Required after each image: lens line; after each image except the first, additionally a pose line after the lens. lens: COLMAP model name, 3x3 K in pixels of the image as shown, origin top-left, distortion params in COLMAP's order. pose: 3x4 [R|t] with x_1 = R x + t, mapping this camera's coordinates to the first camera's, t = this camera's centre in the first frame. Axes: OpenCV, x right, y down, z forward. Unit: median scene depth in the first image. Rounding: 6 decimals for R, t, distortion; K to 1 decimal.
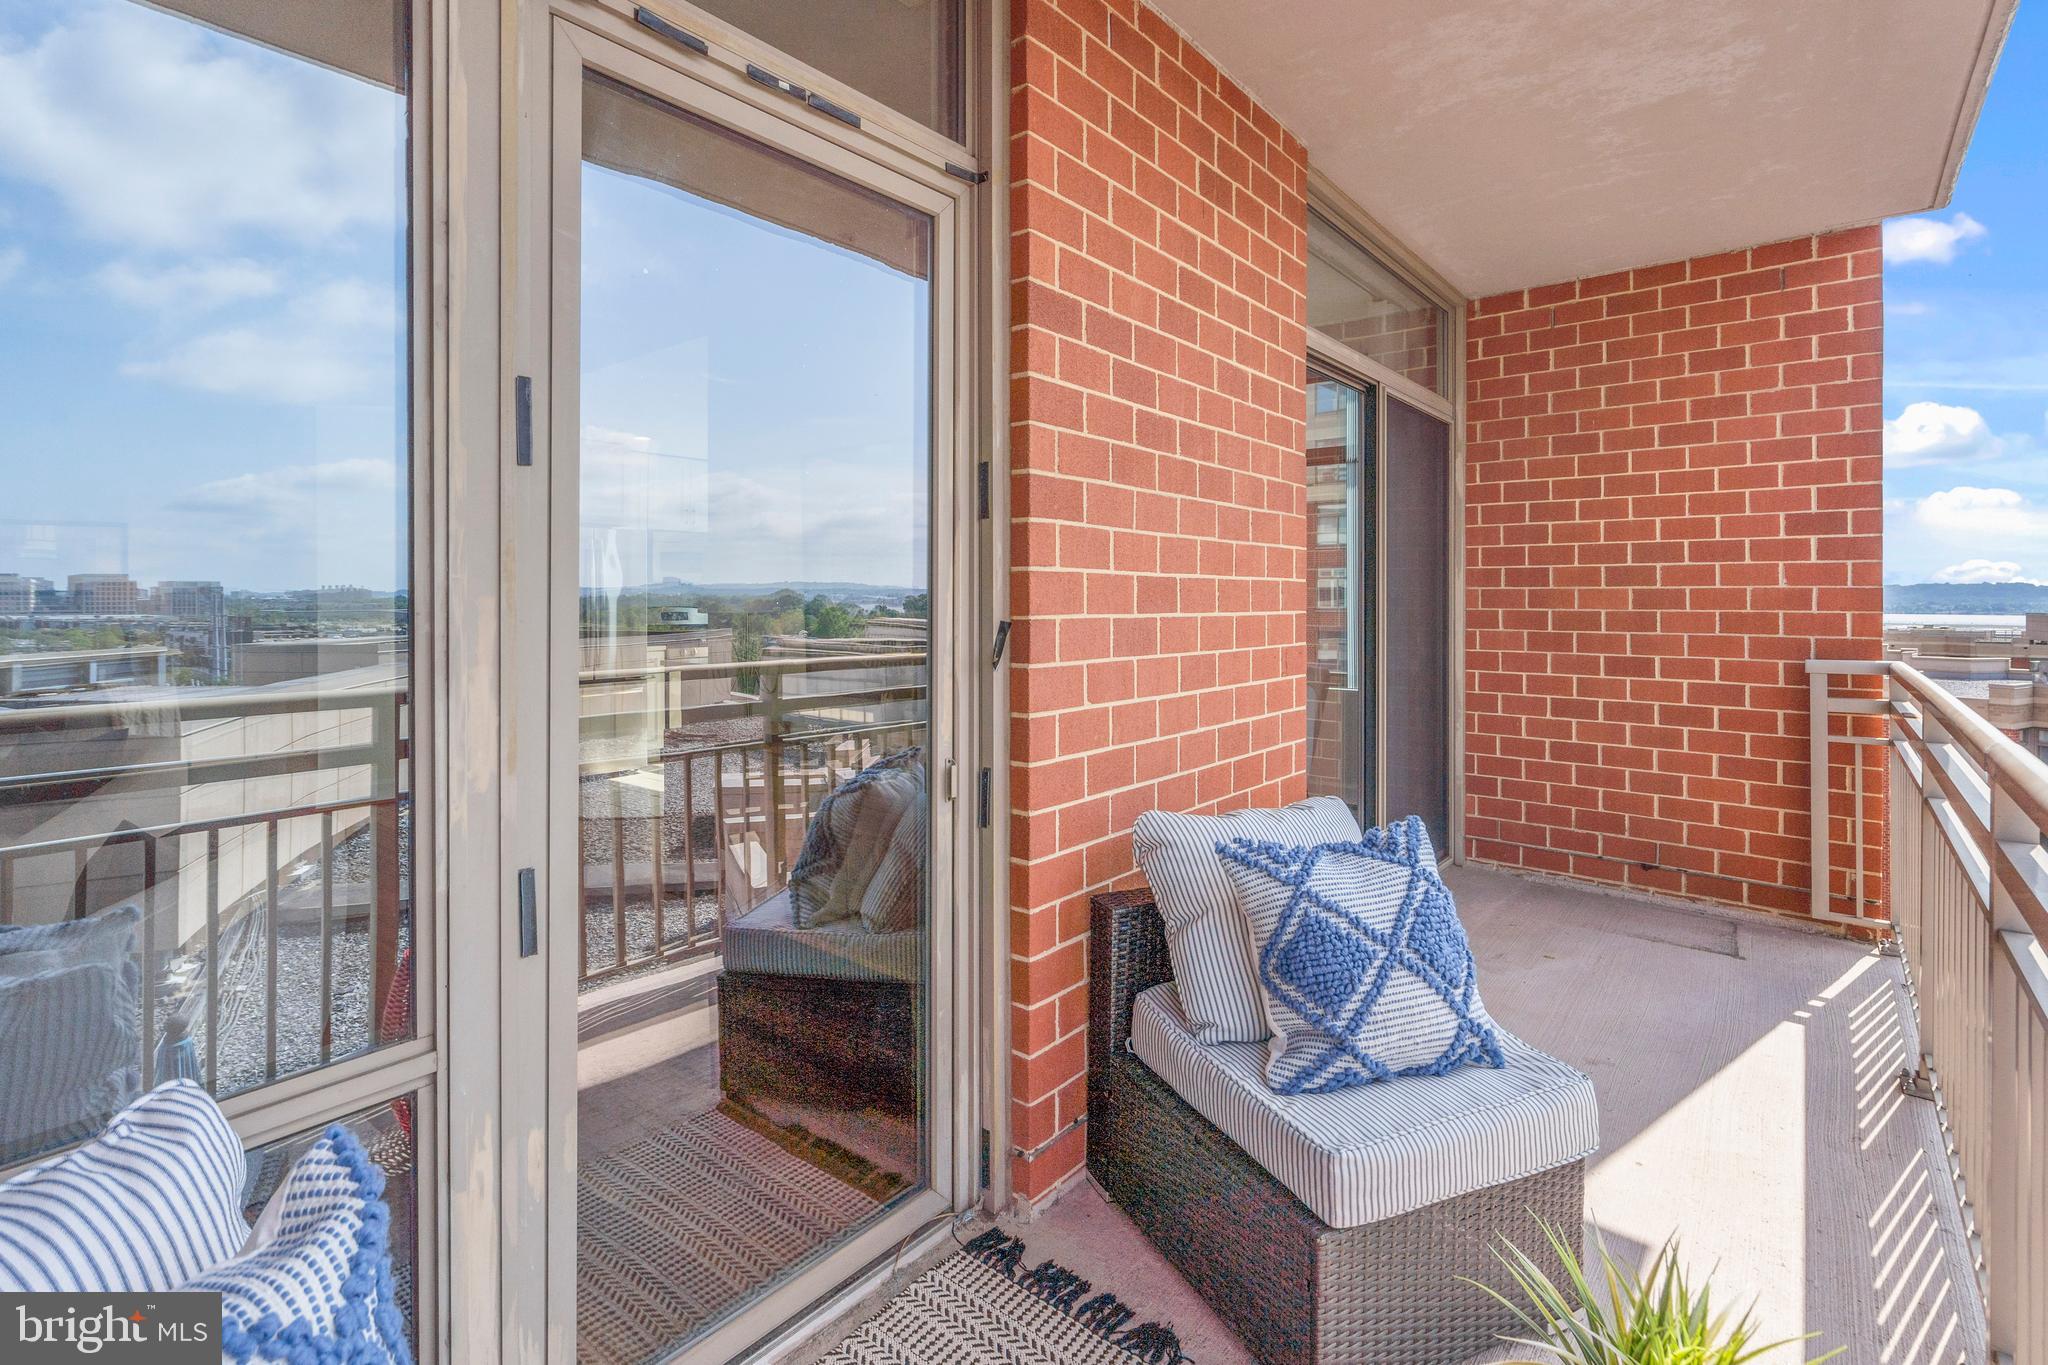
lens RADIAL K [[960.1, 0, 999.7], [0, 960.1, 601.6], [0, 0, 1]] dist [-0.003404, -0.000049]
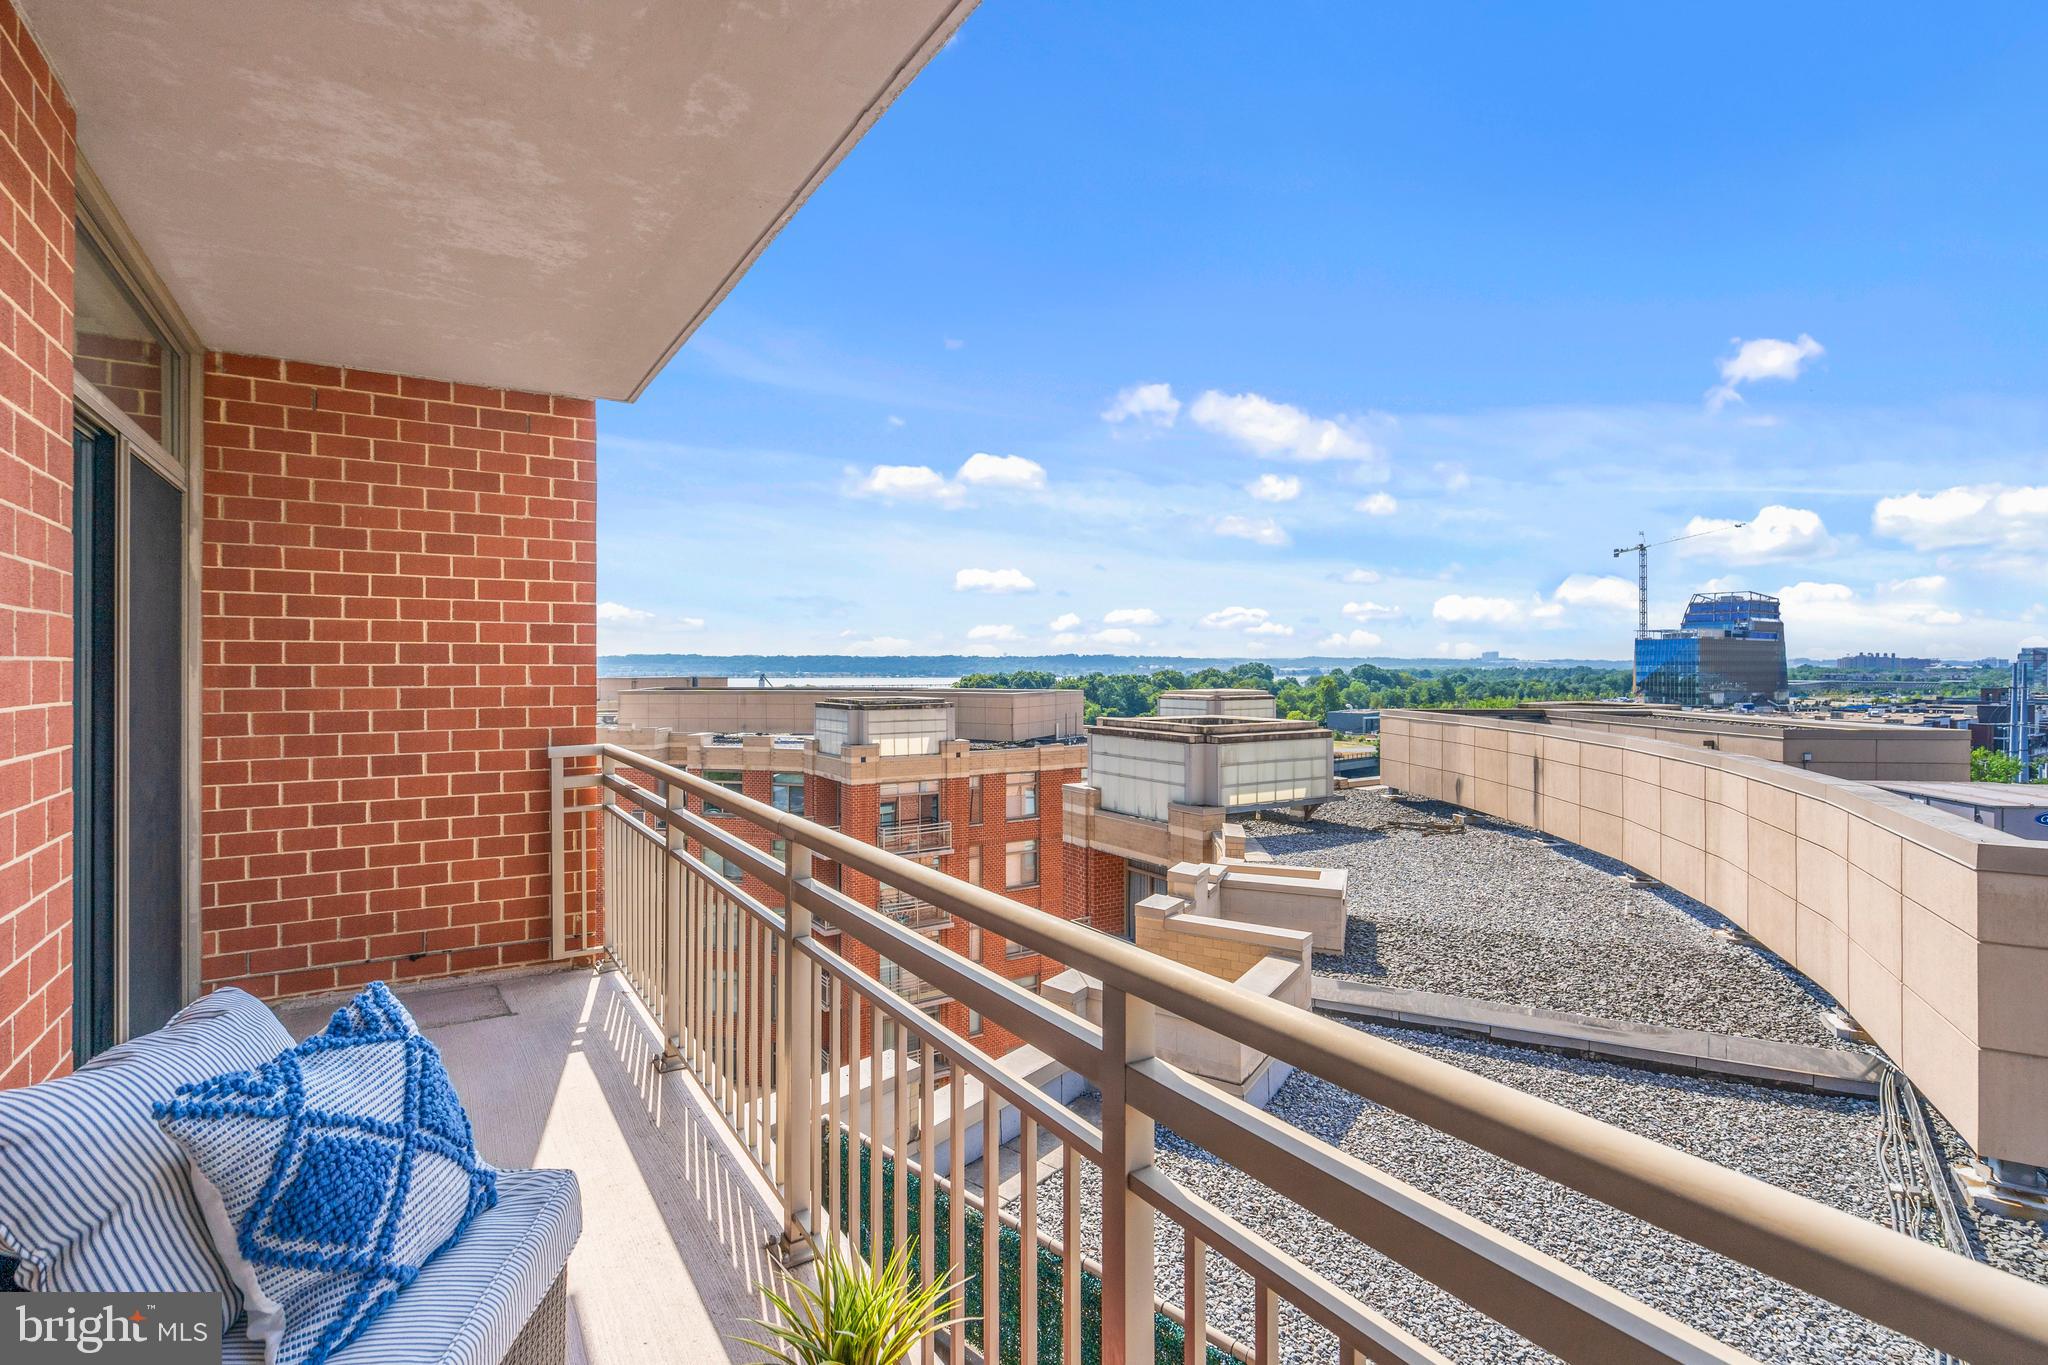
lens RADIAL K [[960.1, 0, 1017.5], [0, 960.1, 669.6], [0, 0, 1]] dist [-0.003404, -0.000049]
pose [[0.300018, -0.003604, 0.953927, -0.128973], [0.005516, 0.999983, 0.002043, -0.036118], [-0.953918, 0.004649, 0.300032, 0.078862]]
